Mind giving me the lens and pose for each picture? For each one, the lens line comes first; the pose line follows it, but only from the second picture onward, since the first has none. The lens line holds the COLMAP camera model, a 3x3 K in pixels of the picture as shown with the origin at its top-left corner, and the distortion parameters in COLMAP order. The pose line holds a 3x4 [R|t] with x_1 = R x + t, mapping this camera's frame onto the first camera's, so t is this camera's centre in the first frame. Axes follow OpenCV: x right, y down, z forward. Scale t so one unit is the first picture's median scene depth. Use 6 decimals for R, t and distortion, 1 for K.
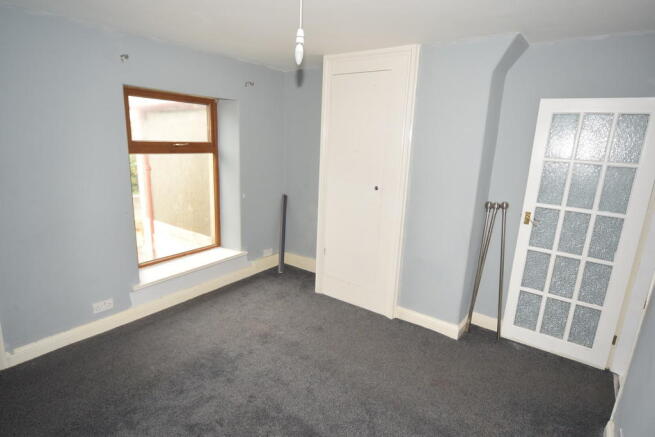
lens RADIAL K [[358.1, 0, 331.6], [0, 358.1, 227.7], [0, 0, 1]] dist [0.002721, 0.000526]
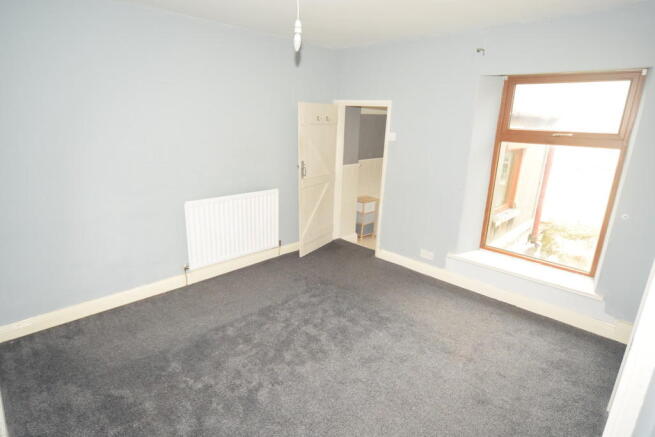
lens RADIAL K [[350.8, 0, 326.9], [0, 350.8, 216.5], [0, 0, 1]] dist [-0.003615, -0.000158]
pose [[-0.154193, 0.230254, -0.960837, 0.576014], [-0.271393, 0.925192, 0.265265, -0.140762], [0.950037, 0.301667, -0.080169, 0.681414]]
